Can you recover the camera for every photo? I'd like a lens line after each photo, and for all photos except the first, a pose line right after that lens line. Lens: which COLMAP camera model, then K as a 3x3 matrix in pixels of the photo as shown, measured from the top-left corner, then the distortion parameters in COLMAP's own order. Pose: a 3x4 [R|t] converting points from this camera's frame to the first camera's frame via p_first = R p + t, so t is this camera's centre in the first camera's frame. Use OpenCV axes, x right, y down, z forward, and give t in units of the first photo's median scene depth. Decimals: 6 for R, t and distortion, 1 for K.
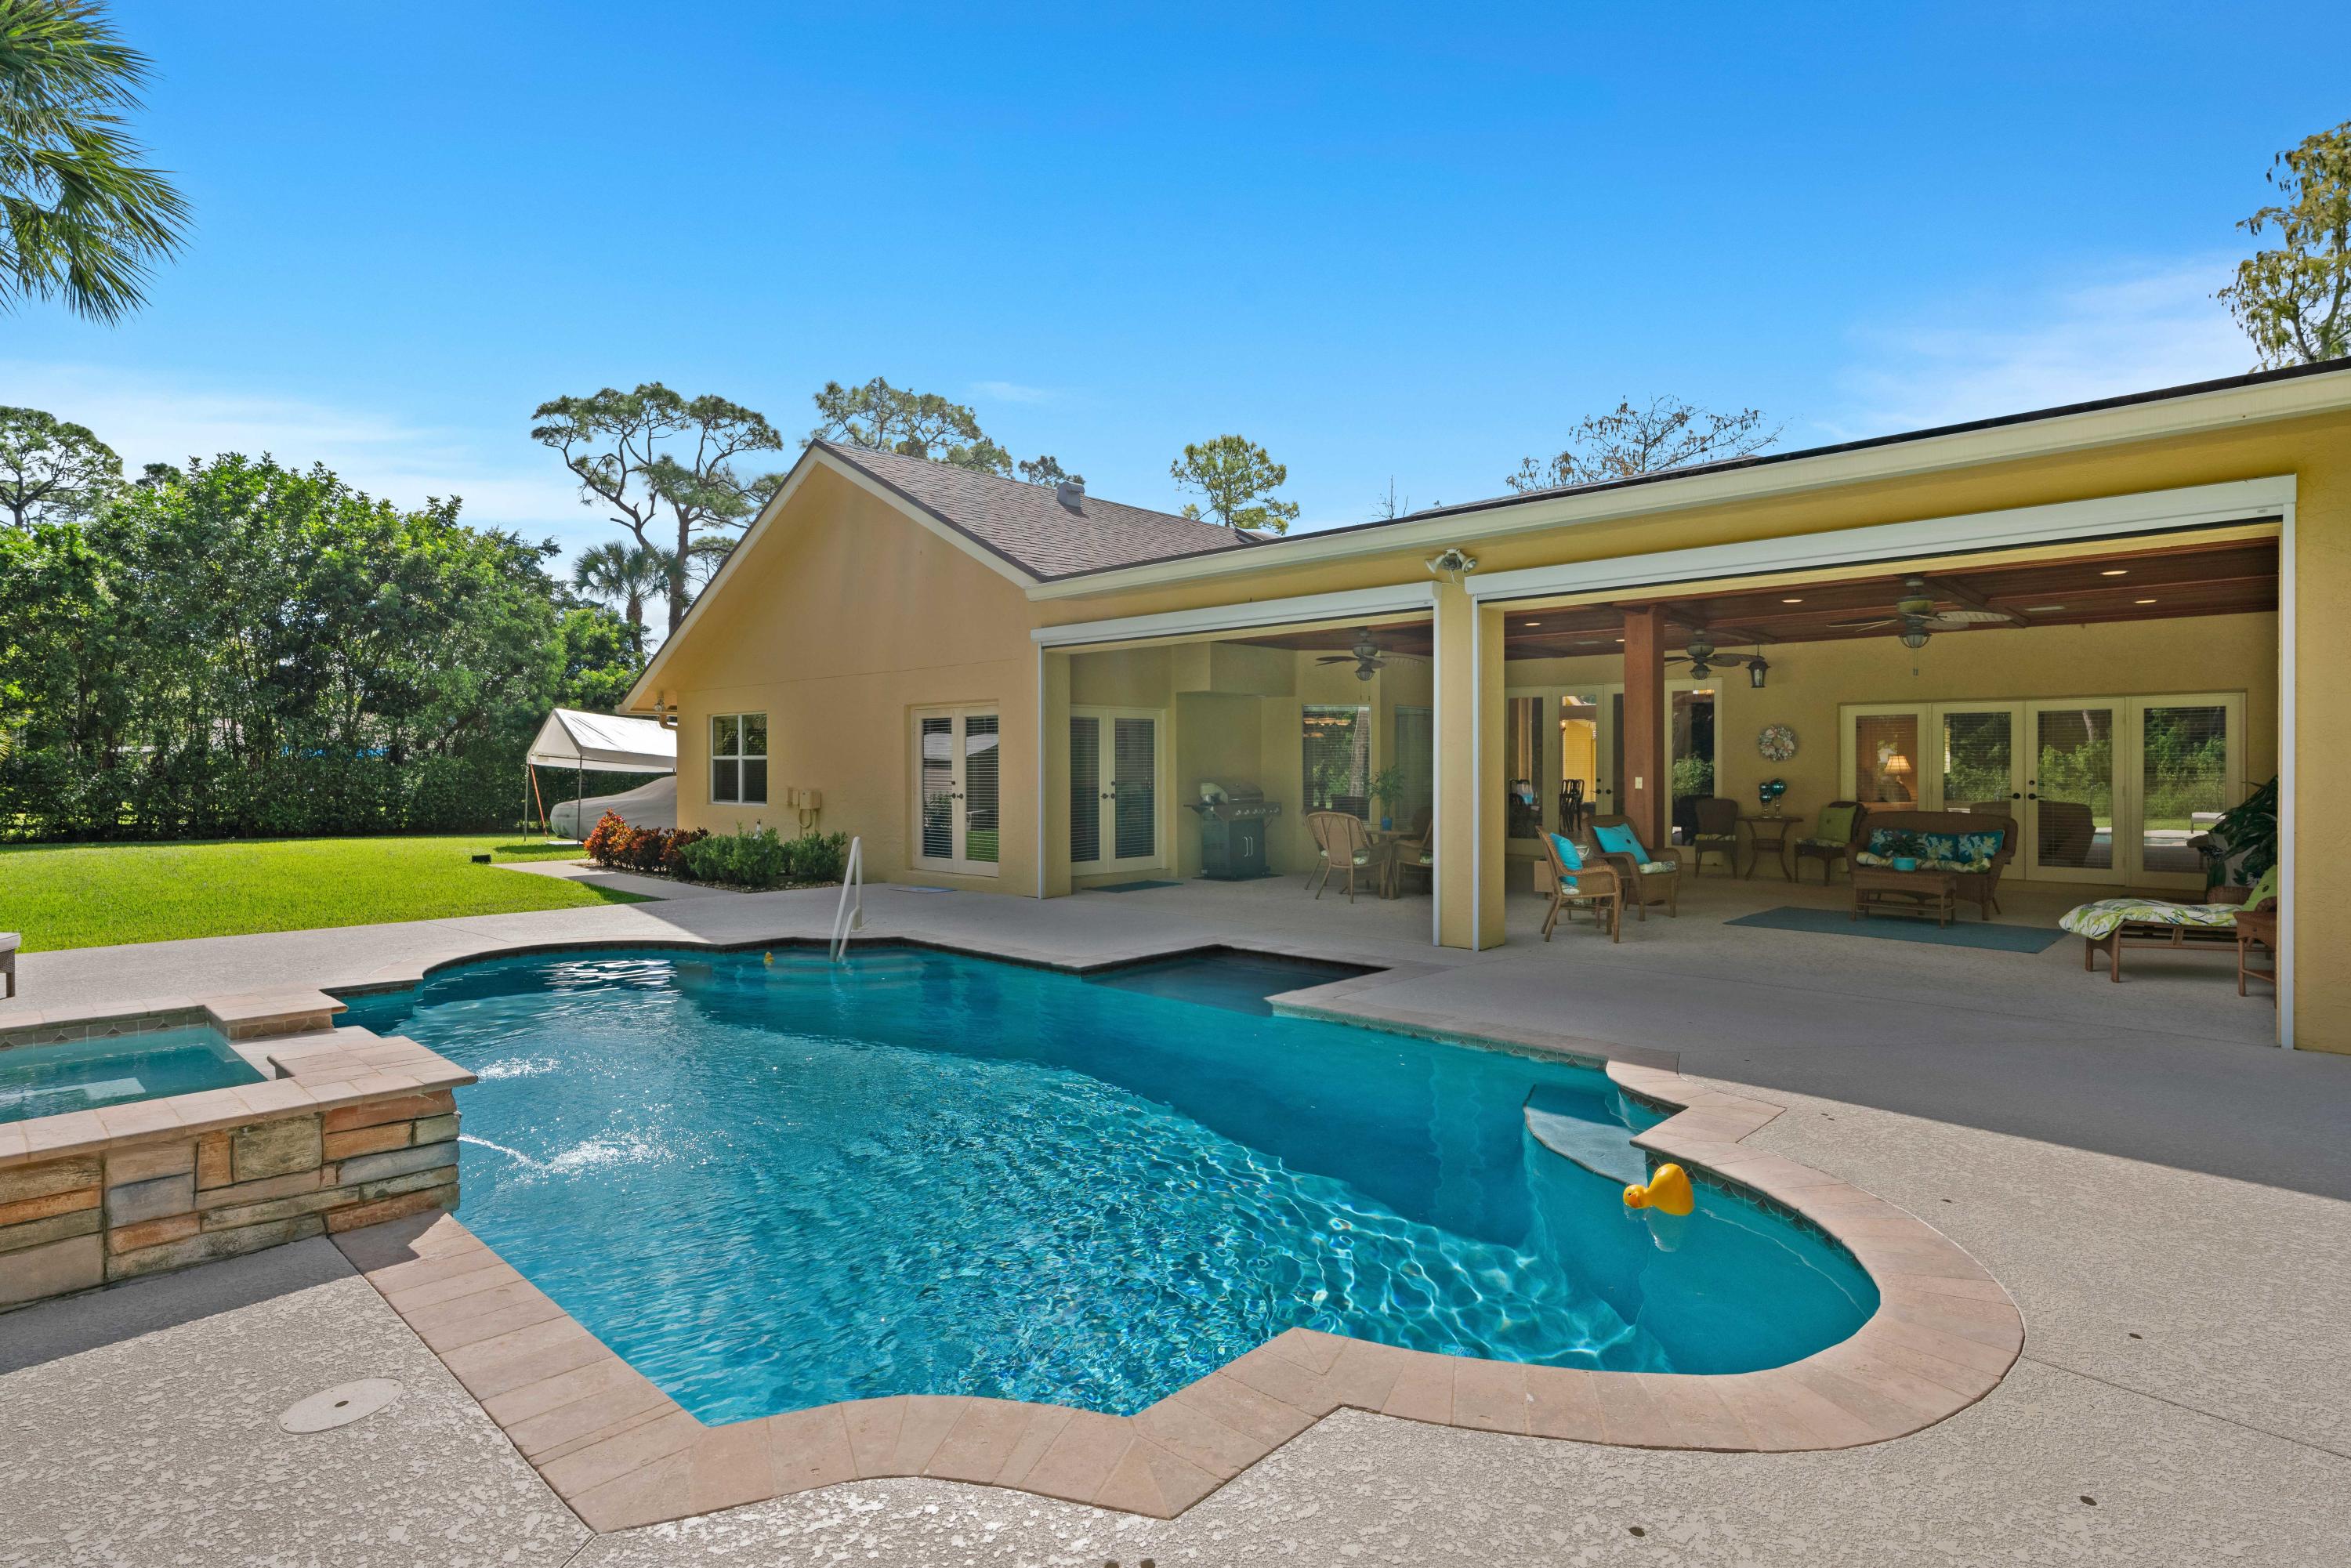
lens RADIAL K [[1183.1, 0, 1170.8], [0, 1183.1, 764.3], [0, 0, 1]] dist [-0.003981, 0.001302]
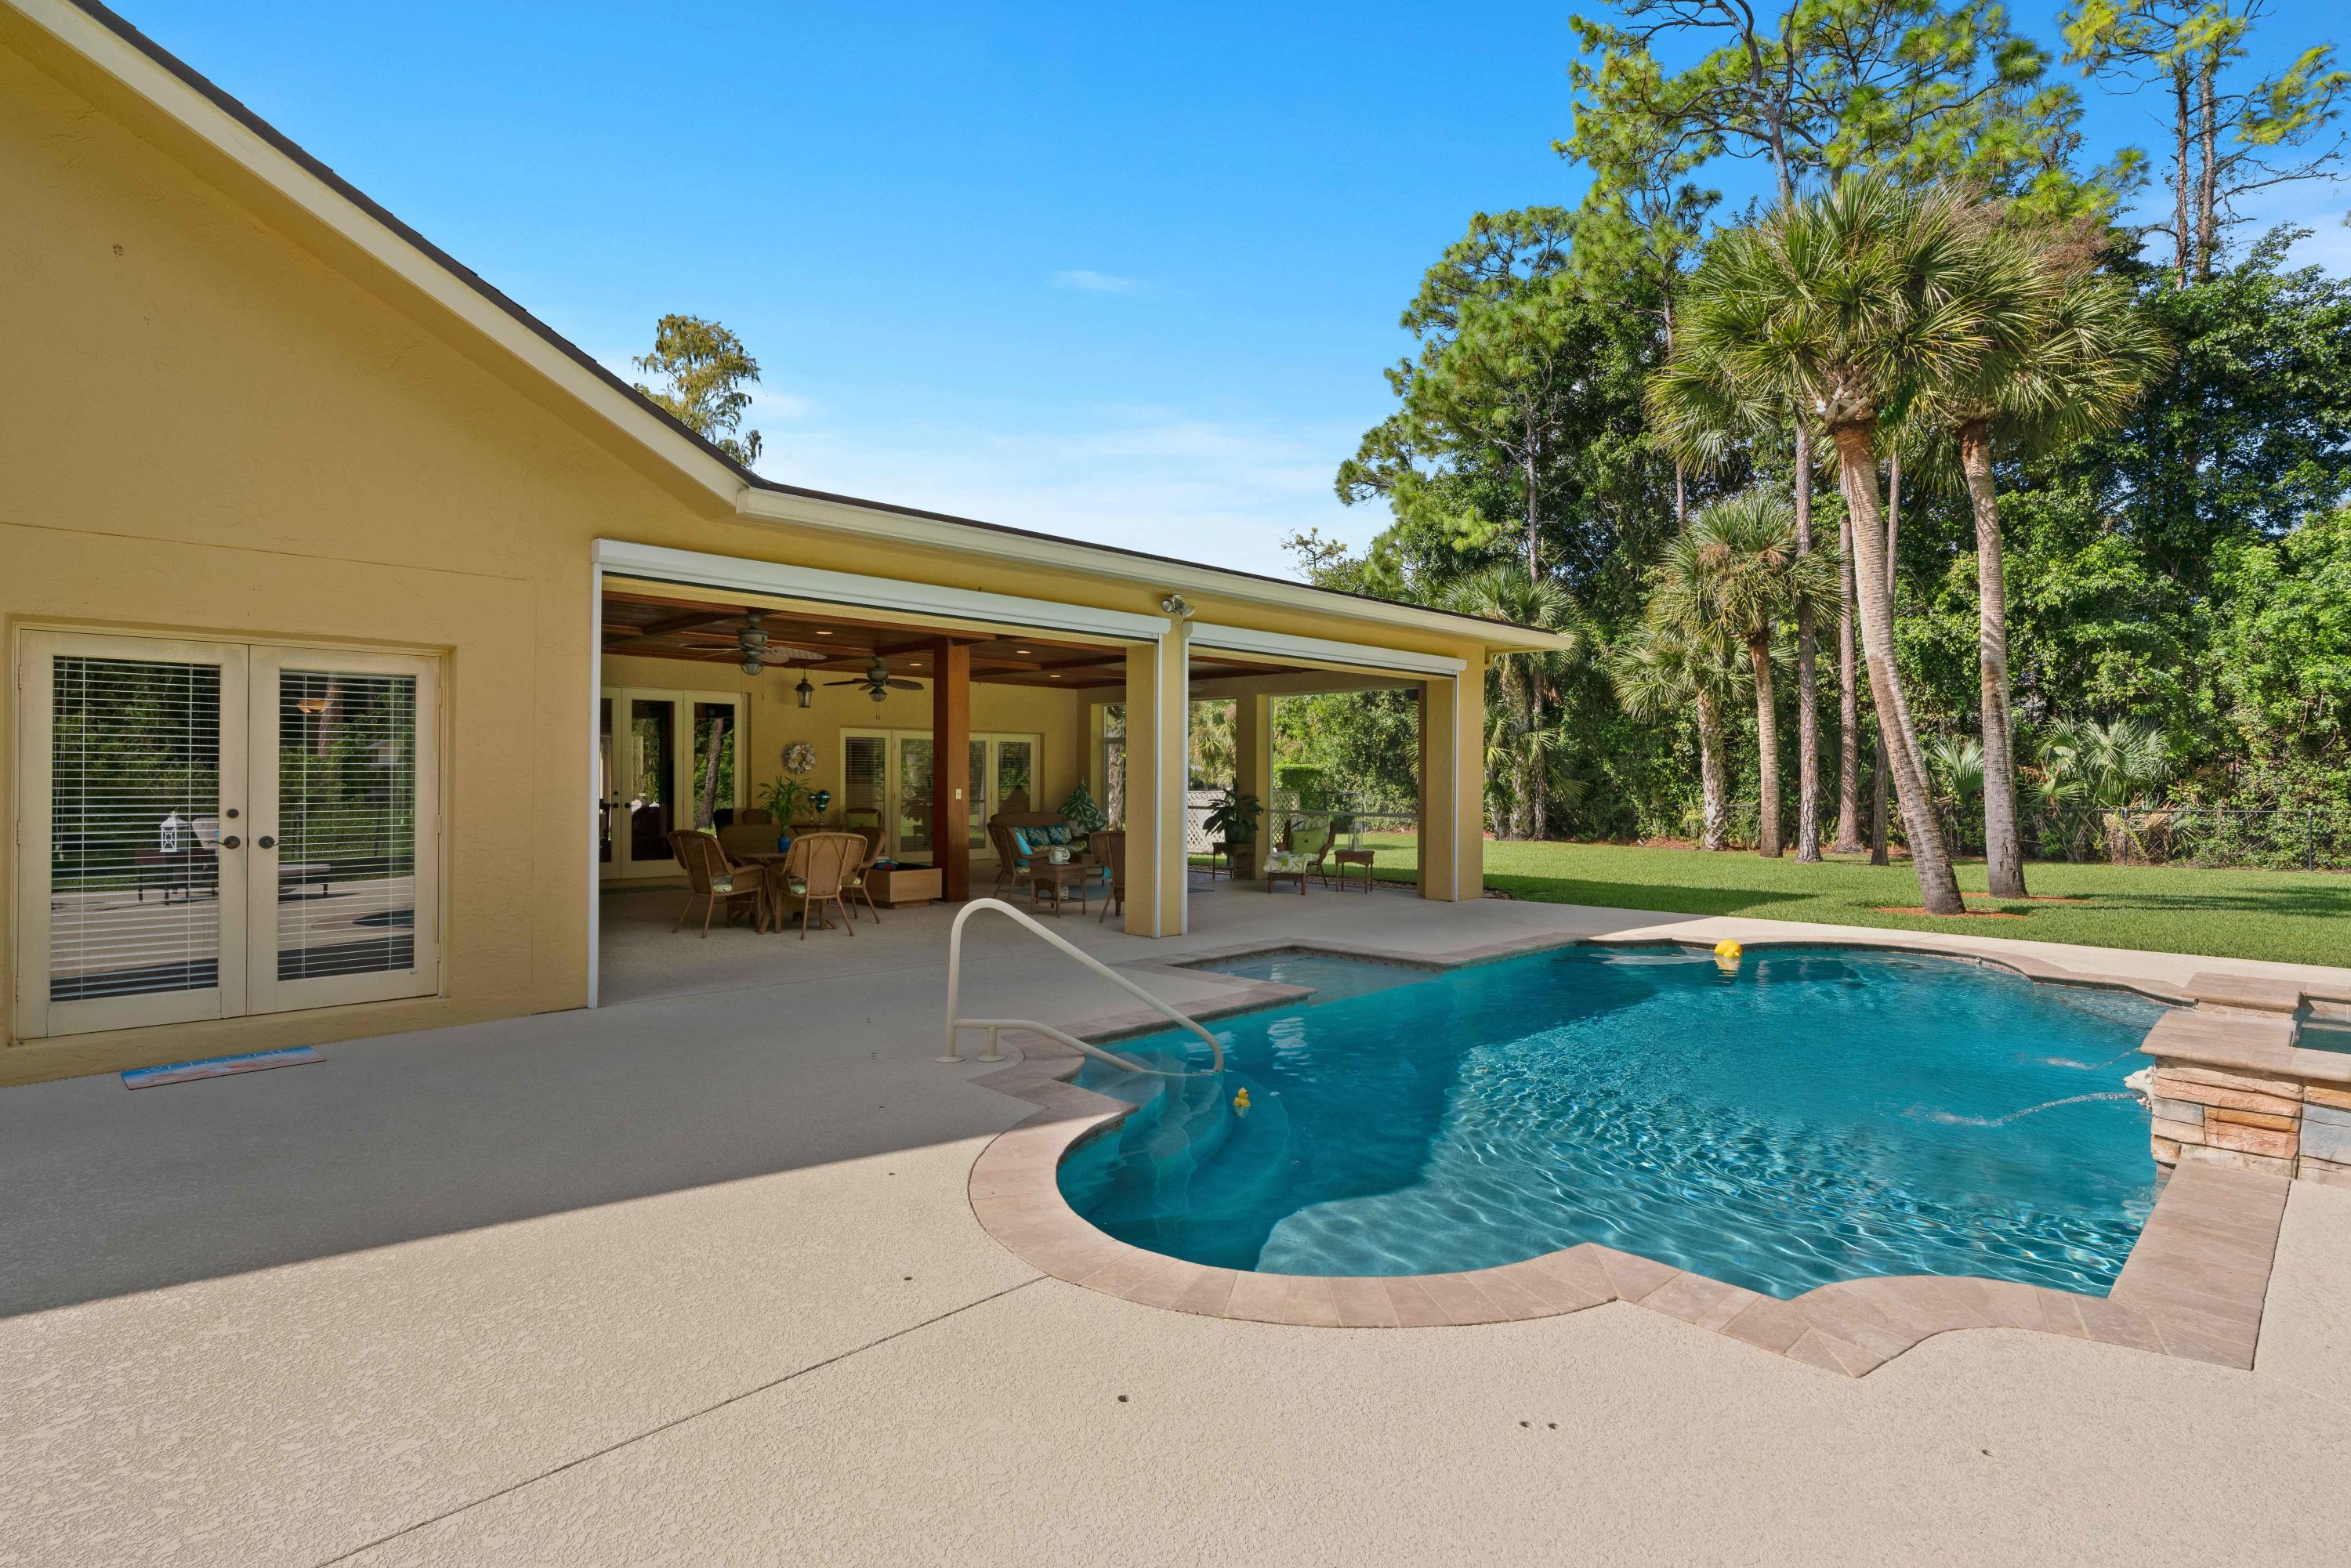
lens RADIAL K [[1183.1, 0, 1170.8], [0, 1183.1, 764.3], [0, 0, 1]] dist [-0.003981, 0.001302]
pose [[0.036636, 0.013725, 0.999234, -0.614604], [-0.005959, 0.999891, -0.013516, 0.001236], [-0.999311, -0.005459, 0.036713, 0.634831]]
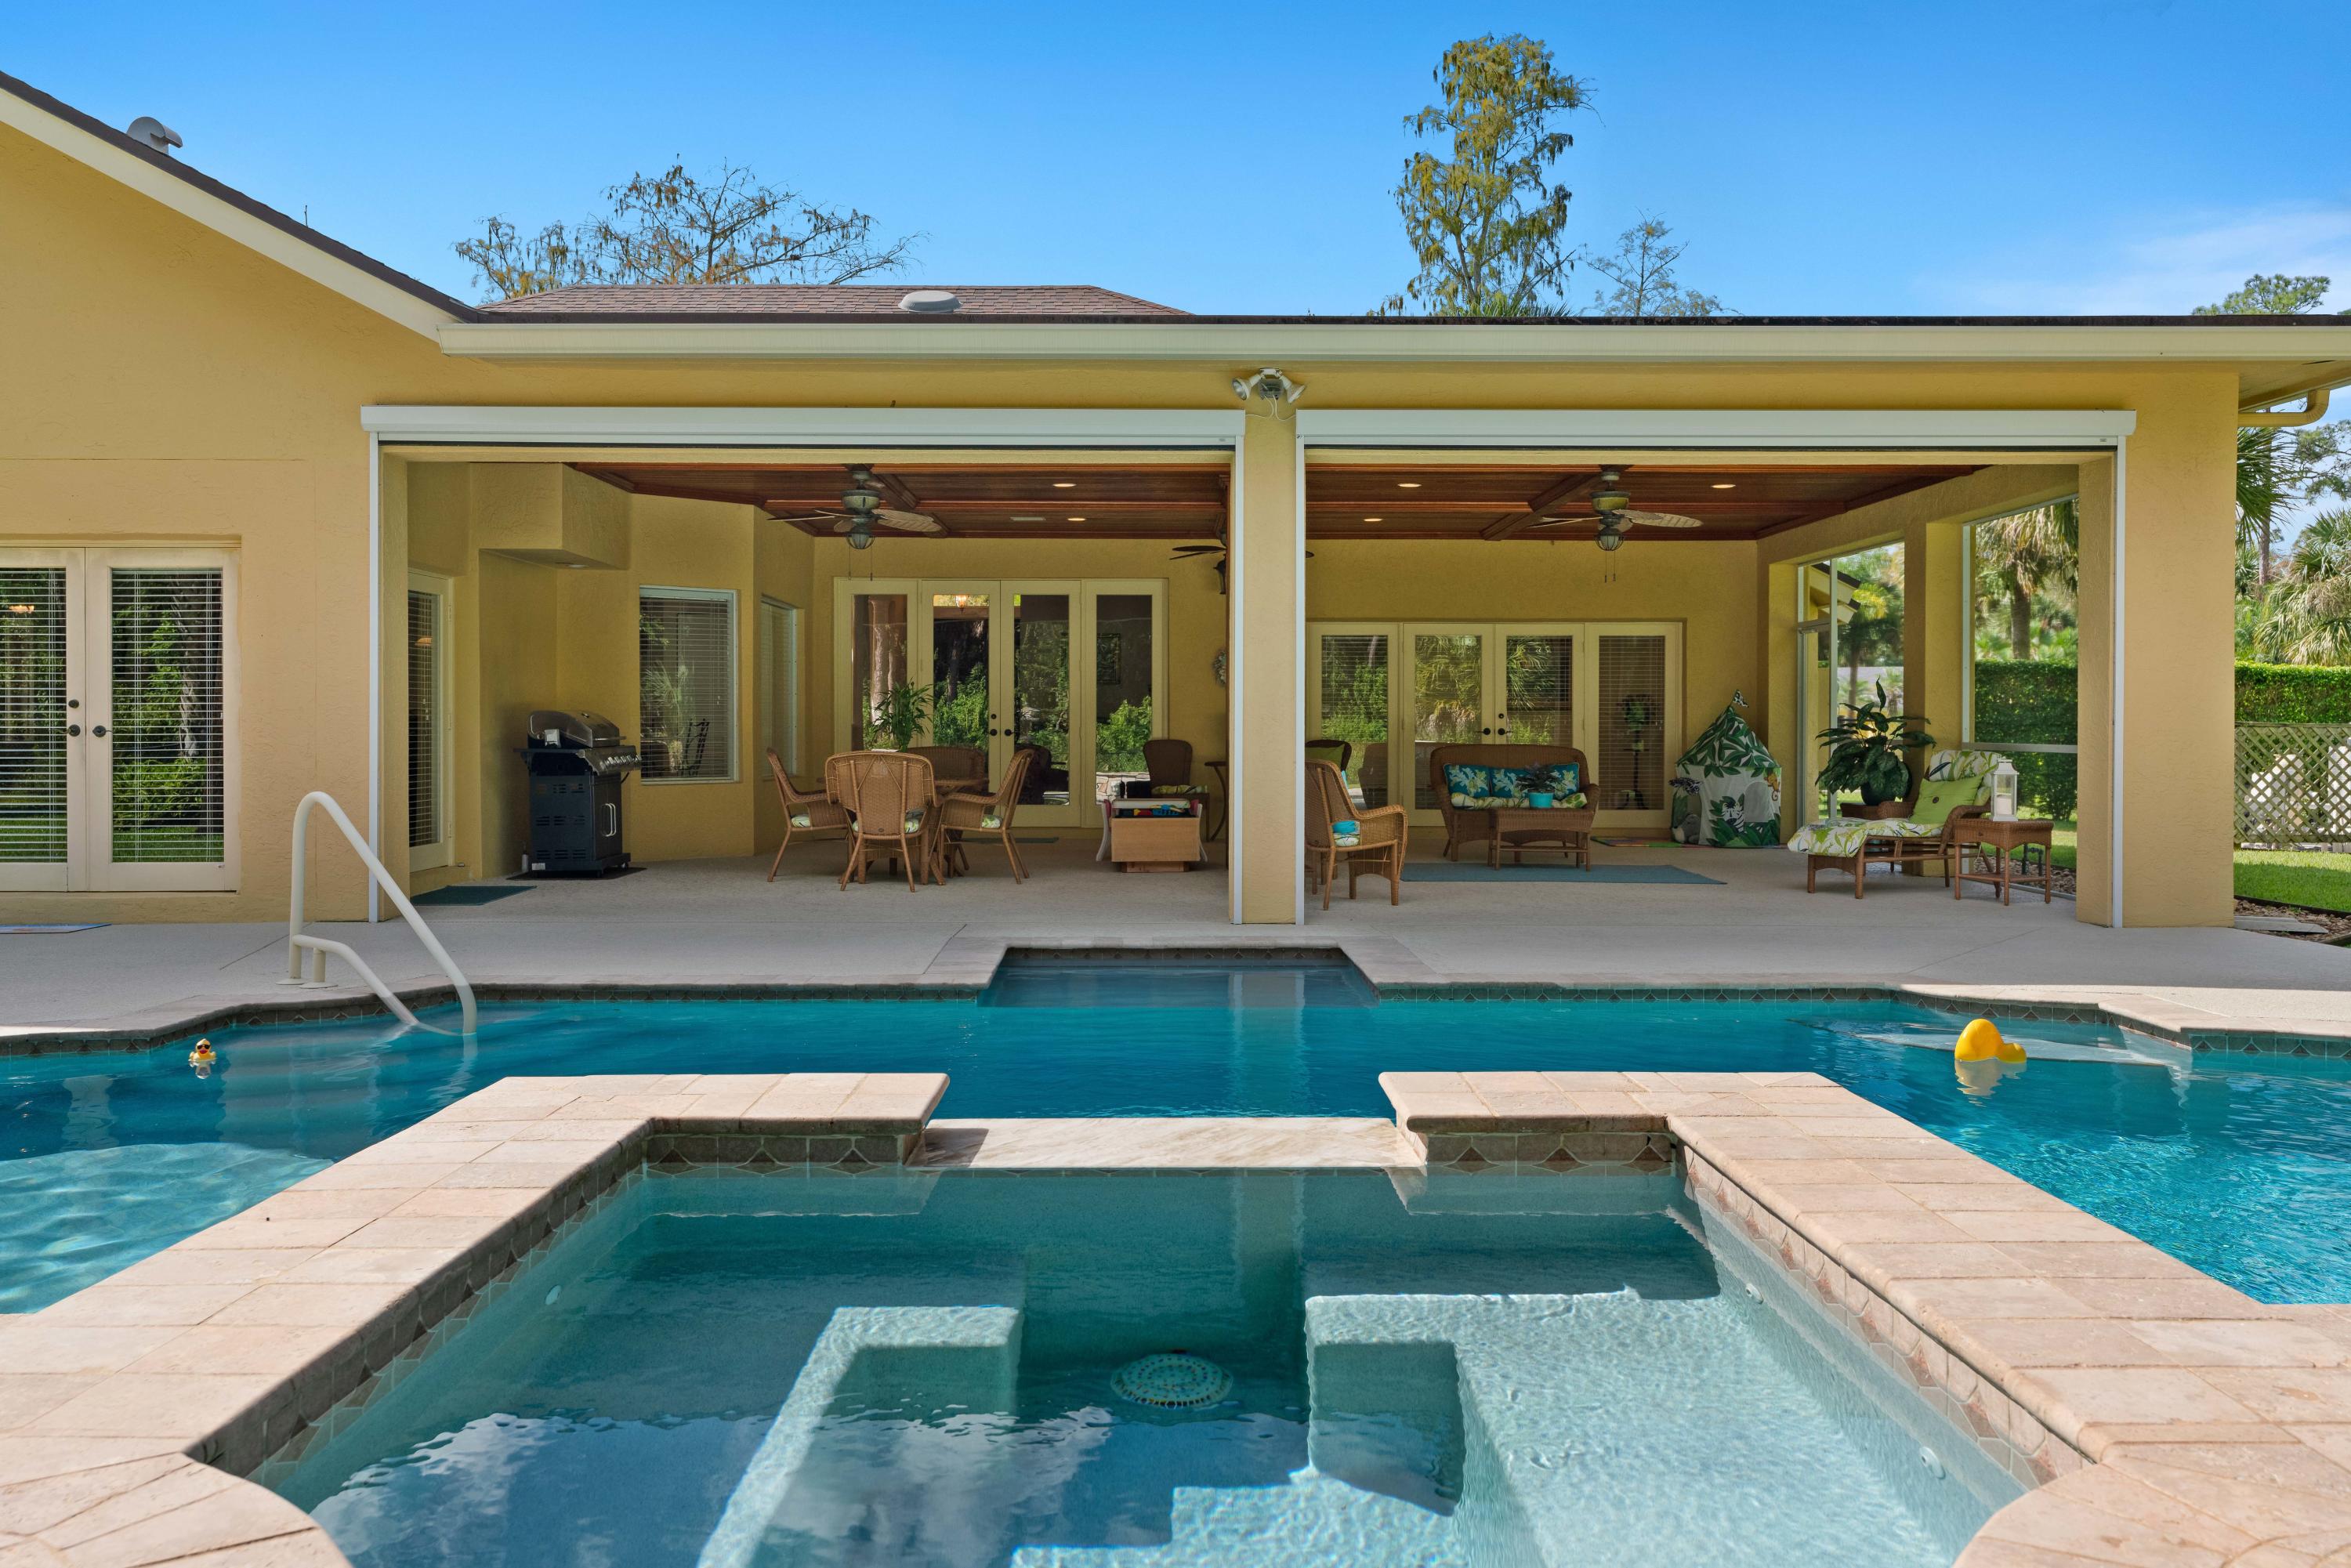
lens RADIAL K [[1877.5, 0, 1163.9], [0, 1877.5, 747.2], [0, 0, 1]] dist [0.012469, 0.003442]
pose [[0.724309, -0.003431, 0.689467, -0.393587], [-0.002982, 0.999963, 0.008109, 0.025737], [-0.689469, -0.007929, 0.724271, 0.142084]]
